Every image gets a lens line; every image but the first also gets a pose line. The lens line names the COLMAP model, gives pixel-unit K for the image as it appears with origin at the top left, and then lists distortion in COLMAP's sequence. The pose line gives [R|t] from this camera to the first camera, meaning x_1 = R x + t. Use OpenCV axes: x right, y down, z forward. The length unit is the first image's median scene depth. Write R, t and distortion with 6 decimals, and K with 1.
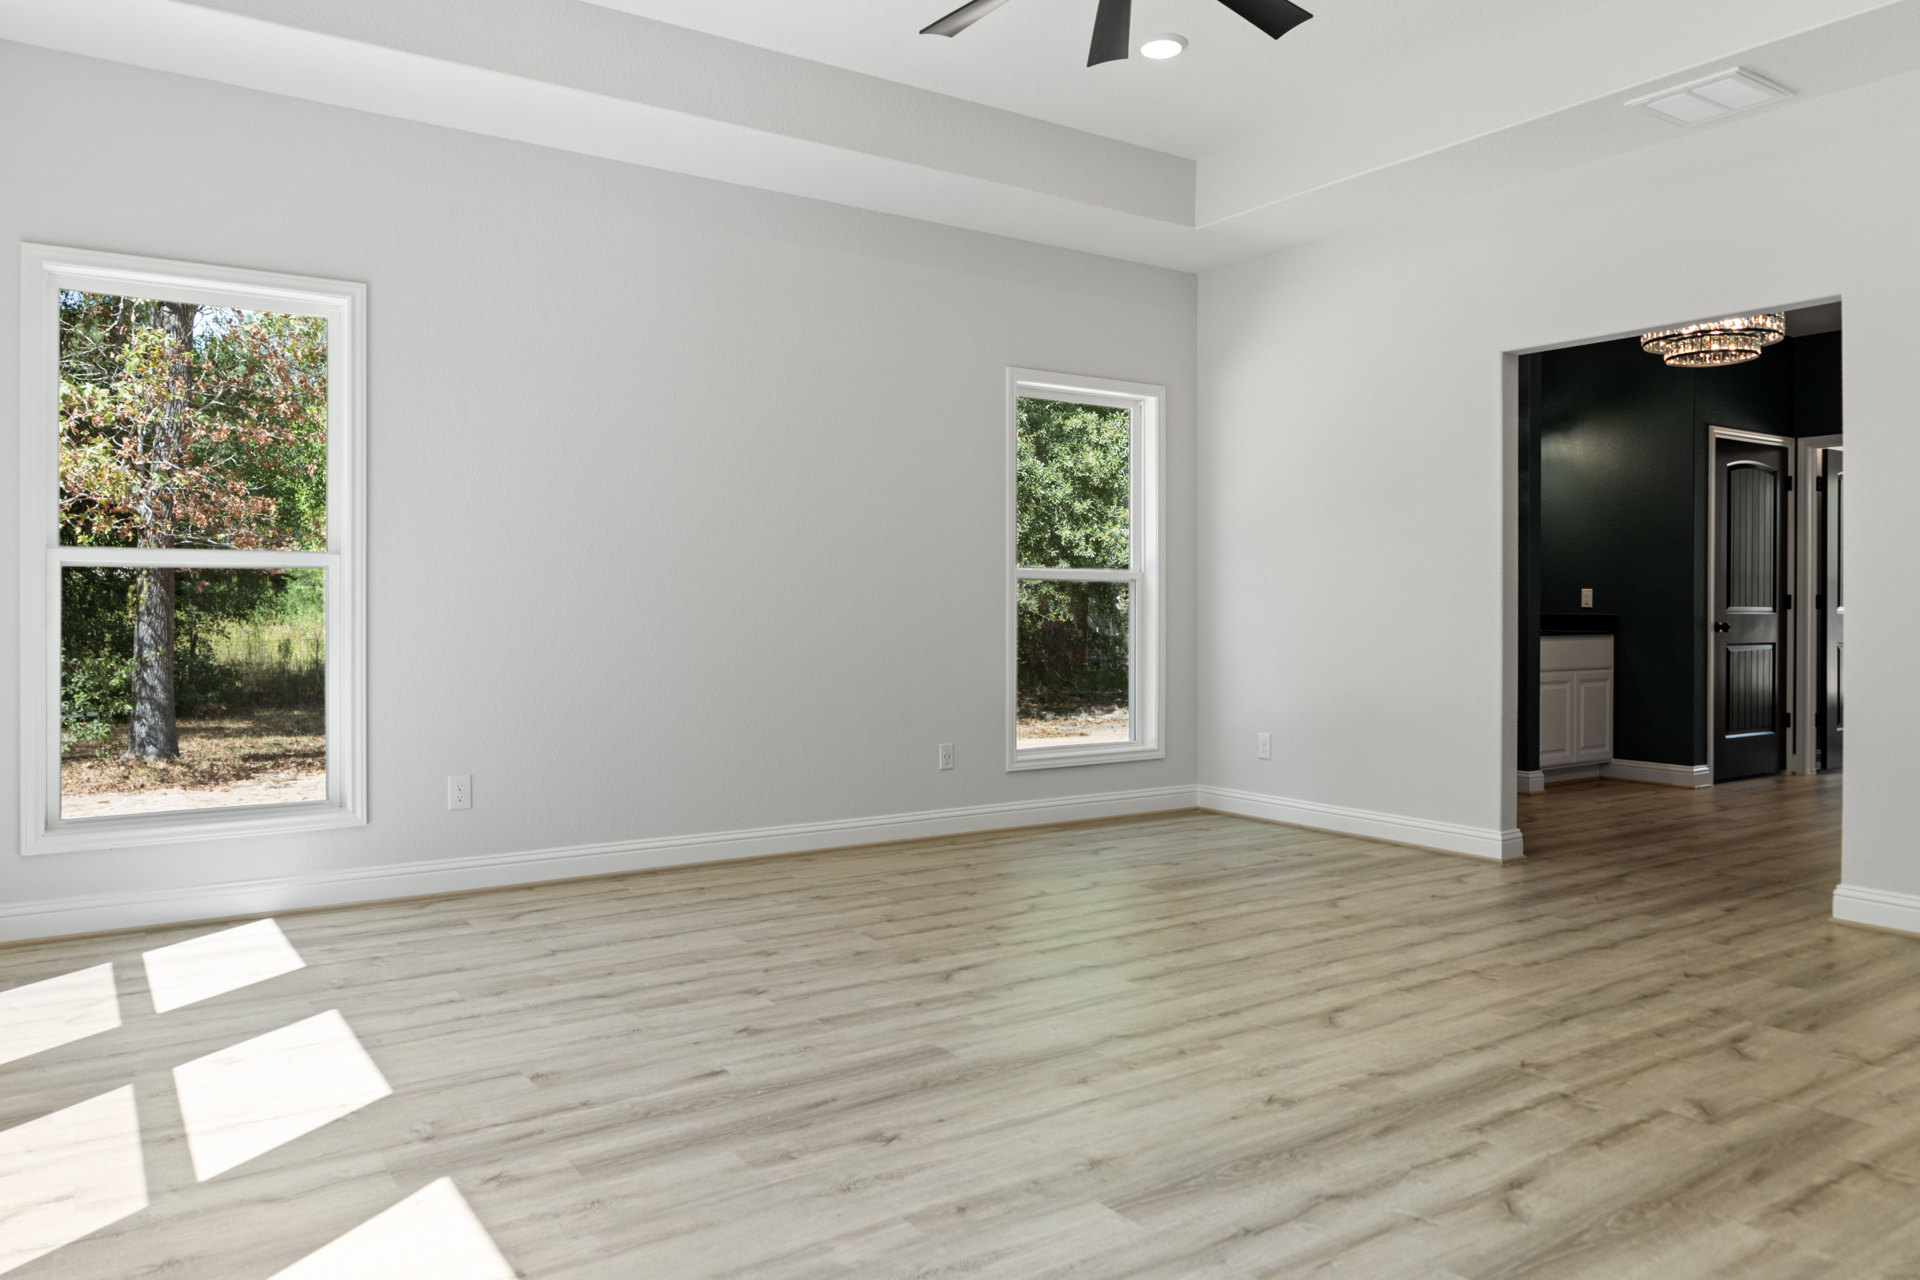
lens RADIAL K [[1331.3, 0, 968.1], [0, 1331.3, 615.7], [0, 0, 1]] dist [-0.007416, 0.001746]
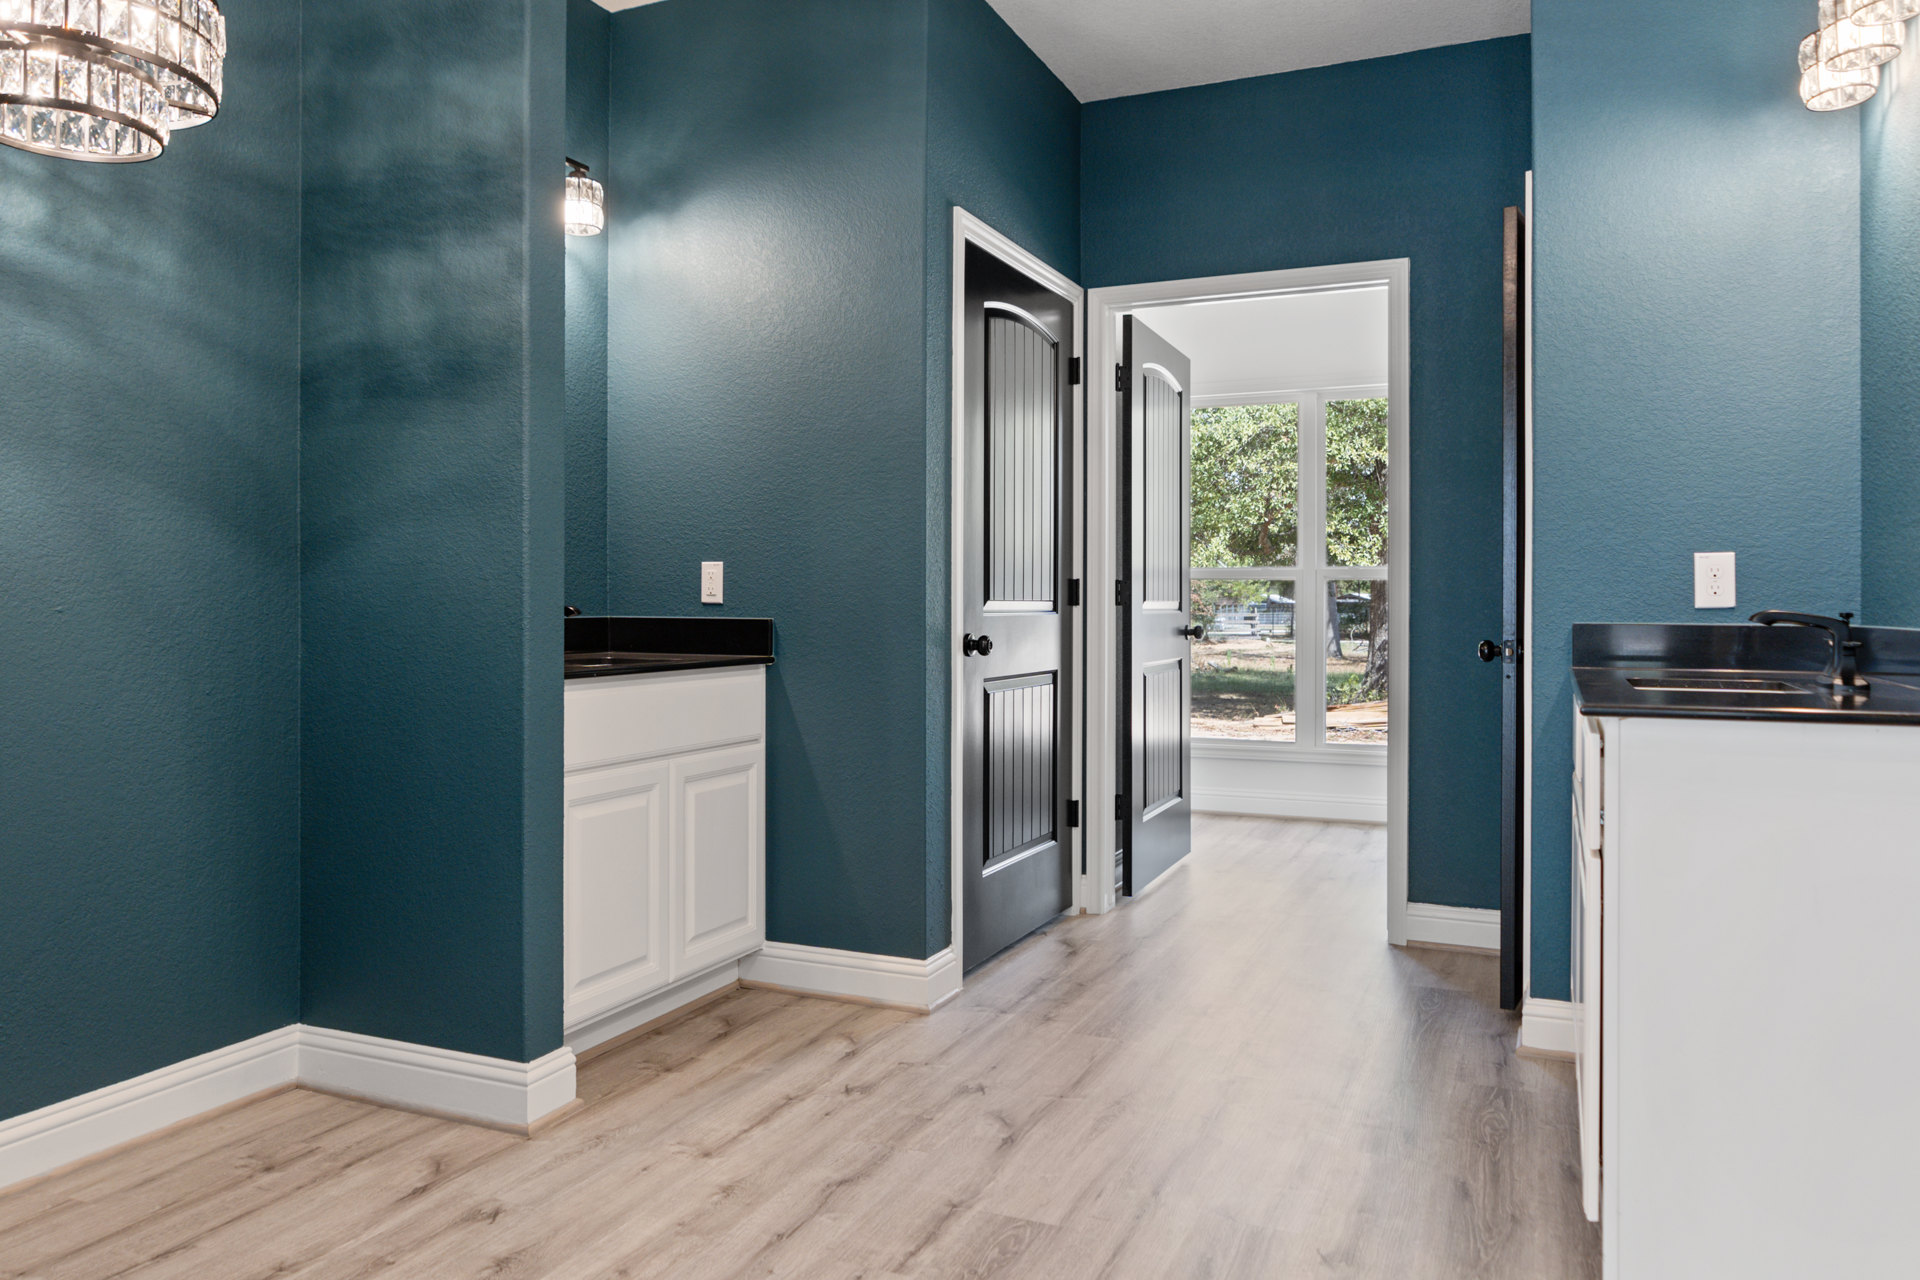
lens RADIAL K [[1331.3, 0, 968.1], [0, 1331.3, 615.7], [0, 0, 1]] dist [-0.007416, 0.001746]
pose [[0.853903, -0.005345, 0.520405, 0.314697], [0.004810, 0.999986, 0.002378, -0.002845], [-0.520410, 0.000473, 0.853916, 0.589622]]
